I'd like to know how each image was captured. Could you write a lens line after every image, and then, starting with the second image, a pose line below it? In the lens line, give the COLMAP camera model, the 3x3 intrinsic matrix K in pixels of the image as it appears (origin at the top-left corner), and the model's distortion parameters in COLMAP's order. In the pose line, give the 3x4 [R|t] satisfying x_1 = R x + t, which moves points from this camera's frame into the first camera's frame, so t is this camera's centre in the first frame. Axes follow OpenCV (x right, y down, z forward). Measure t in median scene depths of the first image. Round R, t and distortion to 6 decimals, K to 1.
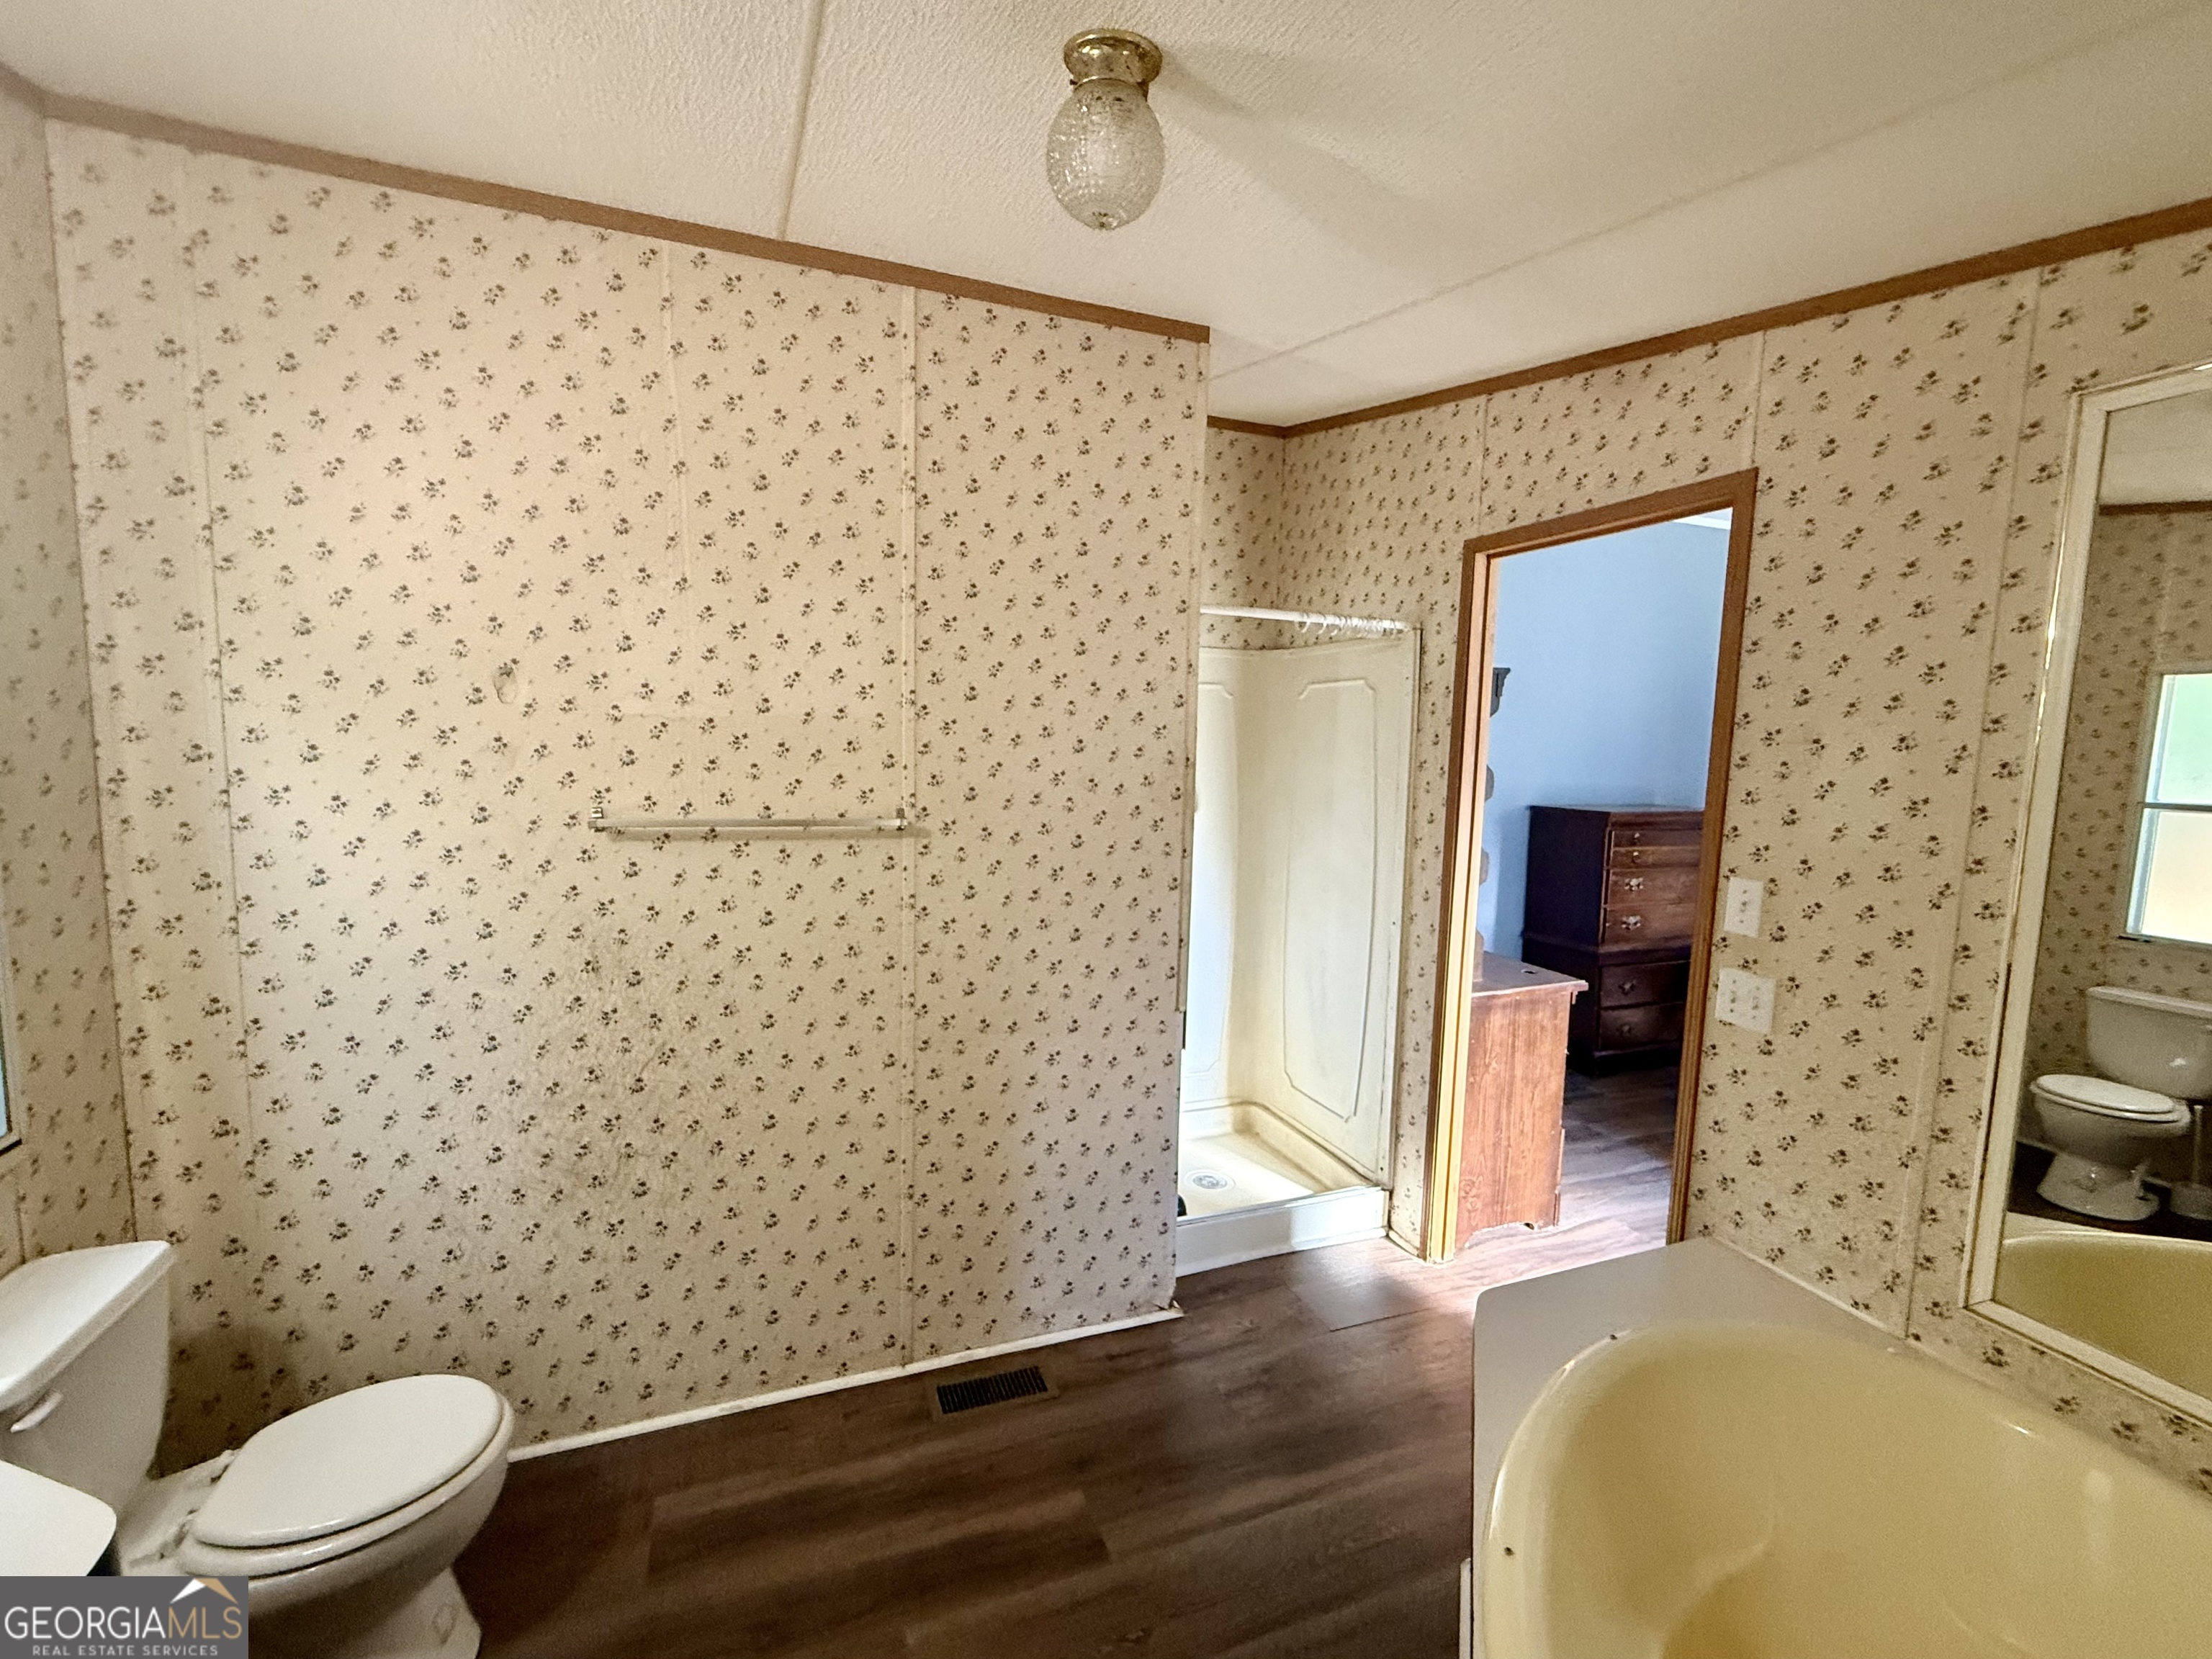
lens RADIAL K [[953.1, 0, 1102.2], [0, 953.1, 836.5], [0, 0, 1]] dist [-0.000015, -0.000193]
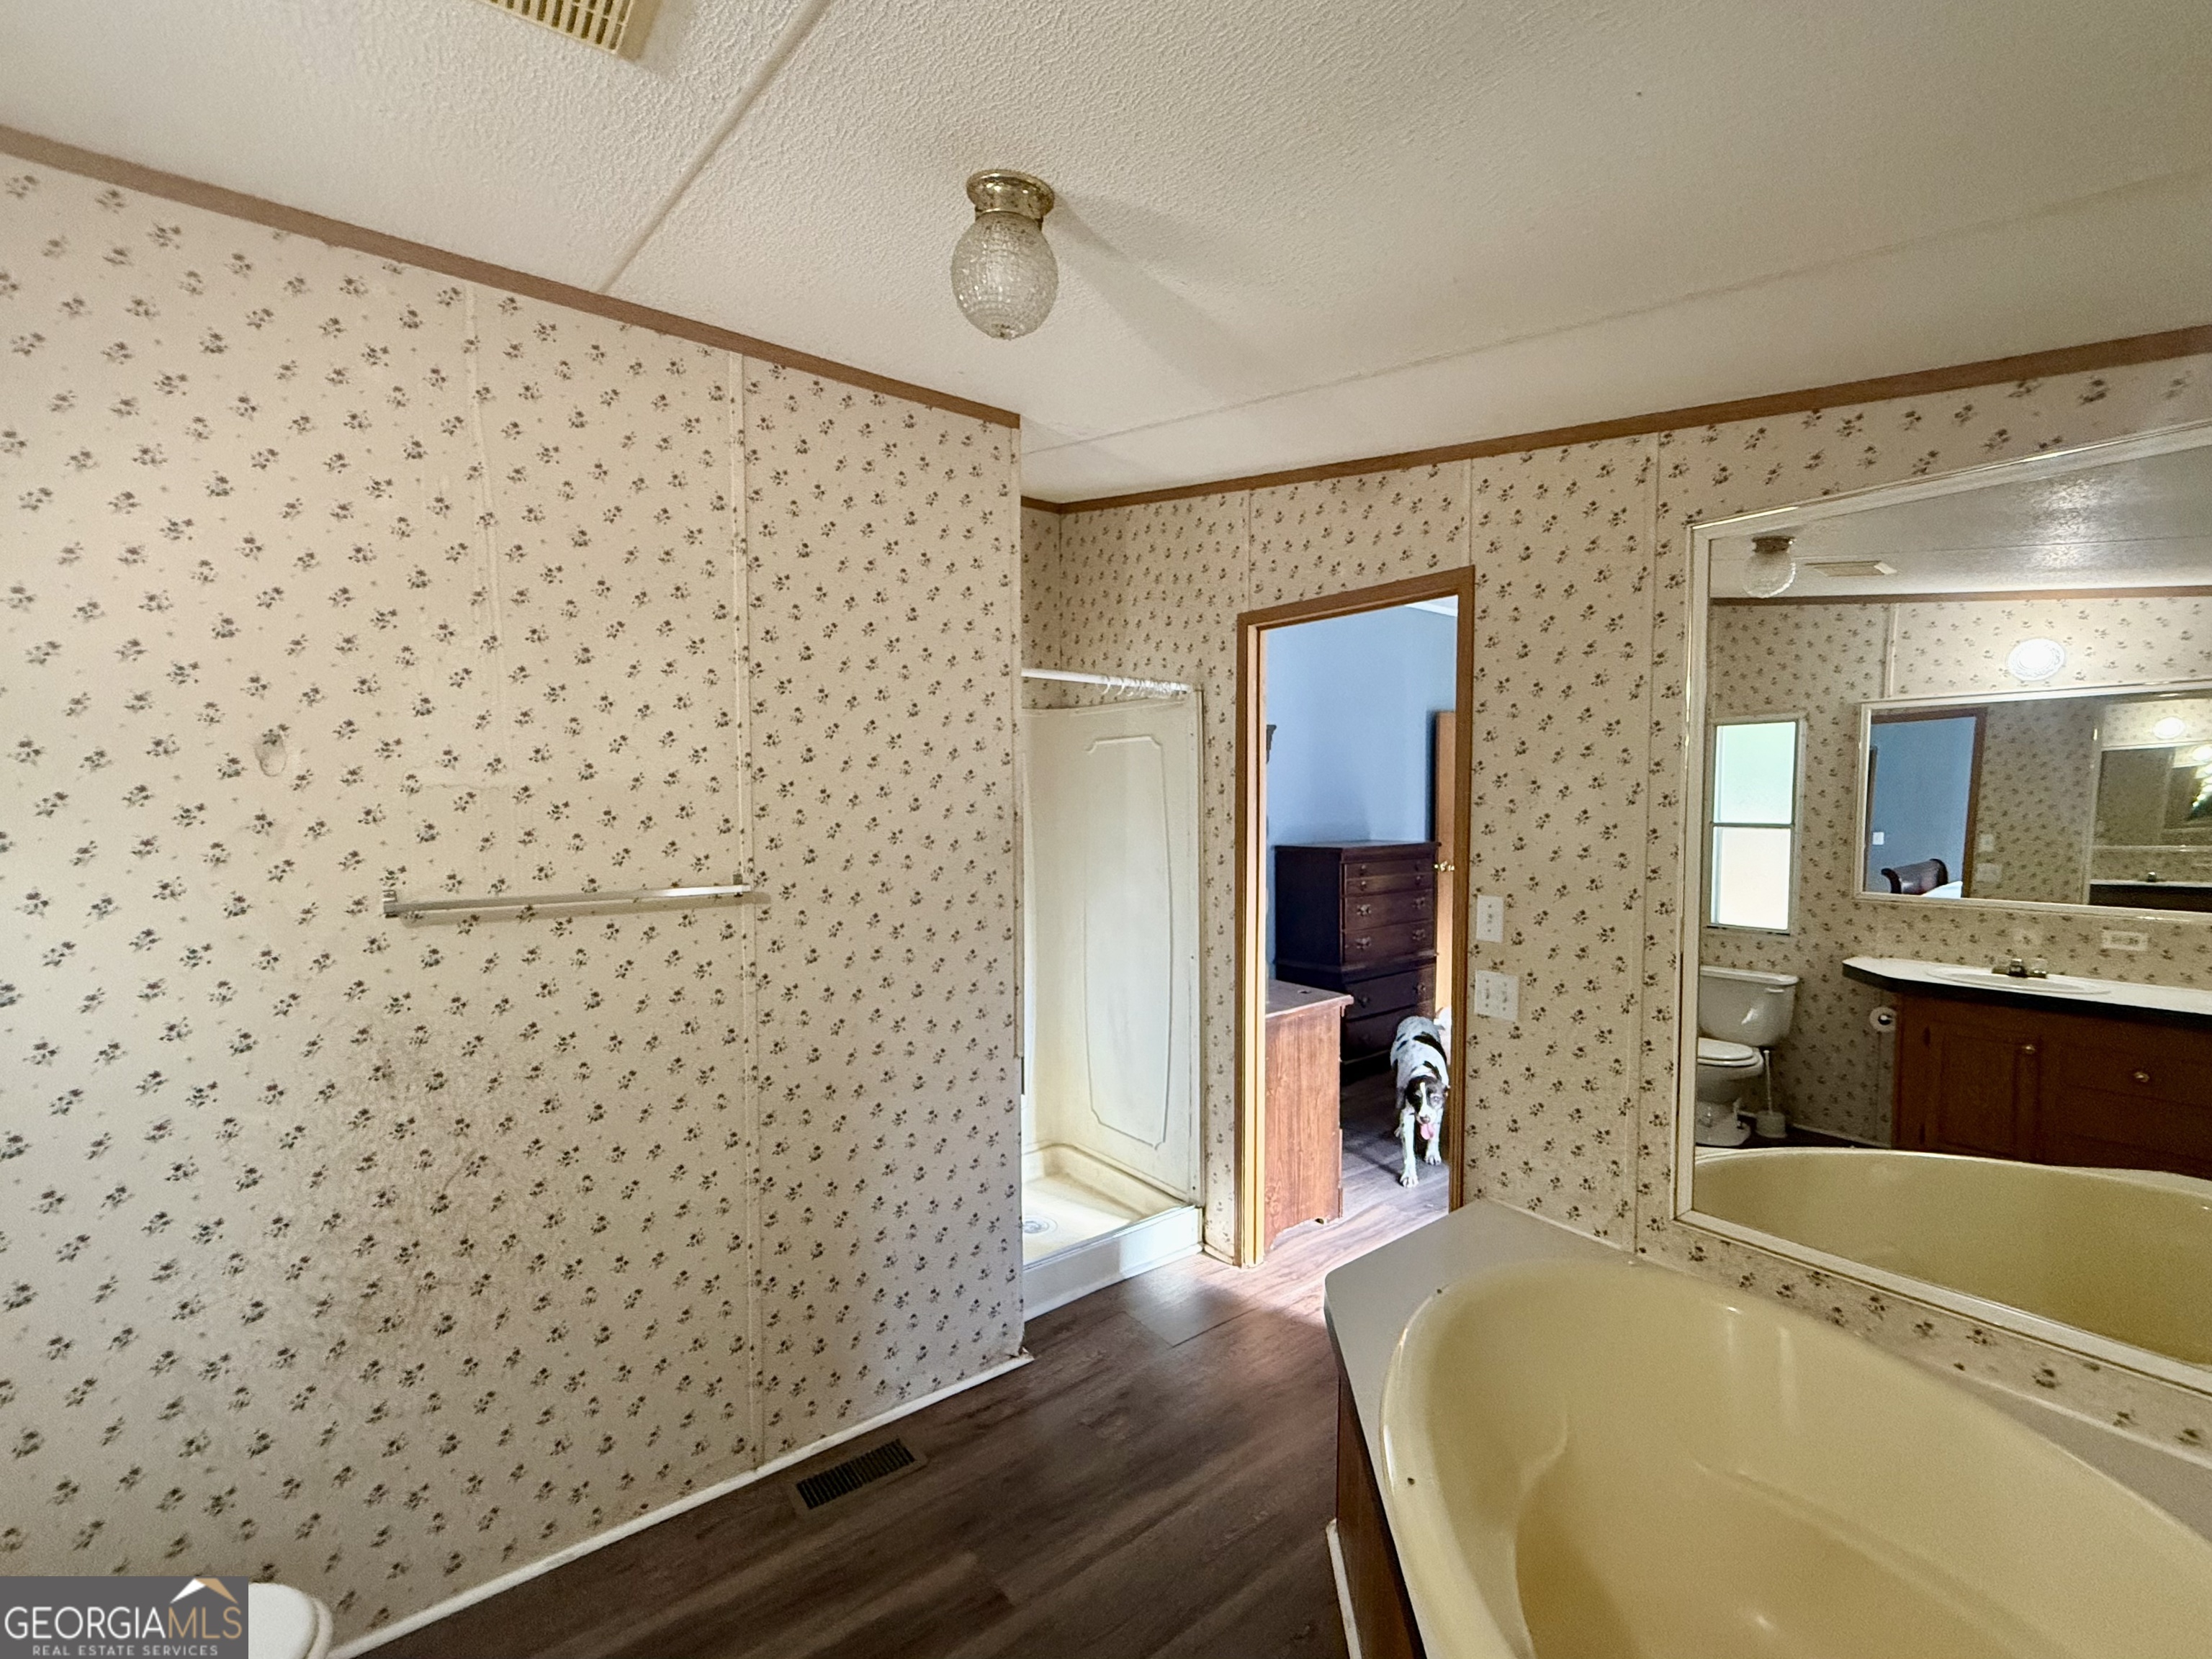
lens RADIAL K [[953.1, 0, 1102.2], [0, 953.1, 836.5], [0, 0, 1]] dist [-0.000015, -0.000193]
pose [[0.958459, -0.040464, 0.282347, -0.133275], [0.056335, 0.997242, -0.048316, -0.000106], [-0.279613, 0.062215, 0.958095, -0.034358]]
